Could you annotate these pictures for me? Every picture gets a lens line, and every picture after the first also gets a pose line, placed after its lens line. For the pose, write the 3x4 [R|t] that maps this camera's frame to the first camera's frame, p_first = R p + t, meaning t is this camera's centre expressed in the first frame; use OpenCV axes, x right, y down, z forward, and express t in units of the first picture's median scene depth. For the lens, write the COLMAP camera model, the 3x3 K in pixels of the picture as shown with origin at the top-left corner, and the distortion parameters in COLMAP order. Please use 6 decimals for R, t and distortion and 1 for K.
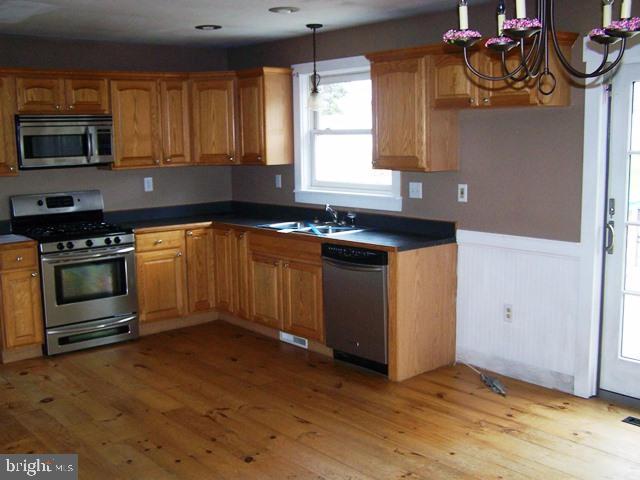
lens RADIAL K [[730.3, 0, 320.7], [0, 730.3, 238.0], [0, 0, 1]] dist [-0.033800, 0.000000]
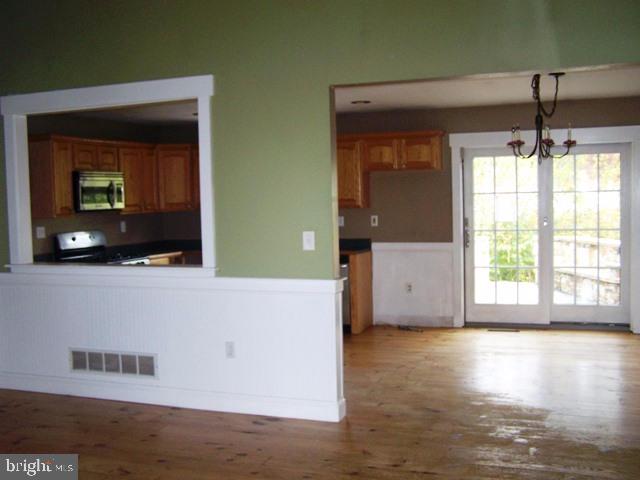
lens RADIAL K [[730.3, 0, 318.5], [0, 730.3, 241.1], [0, 0, 1]] dist [-0.033800, 0.000000]
pose [[0.868843, -0.033728, 0.493937, -0.780442], [0.079071, 0.994324, -0.071190, 0.098391], [-0.488732, 0.100909, 0.866578, -0.405119]]
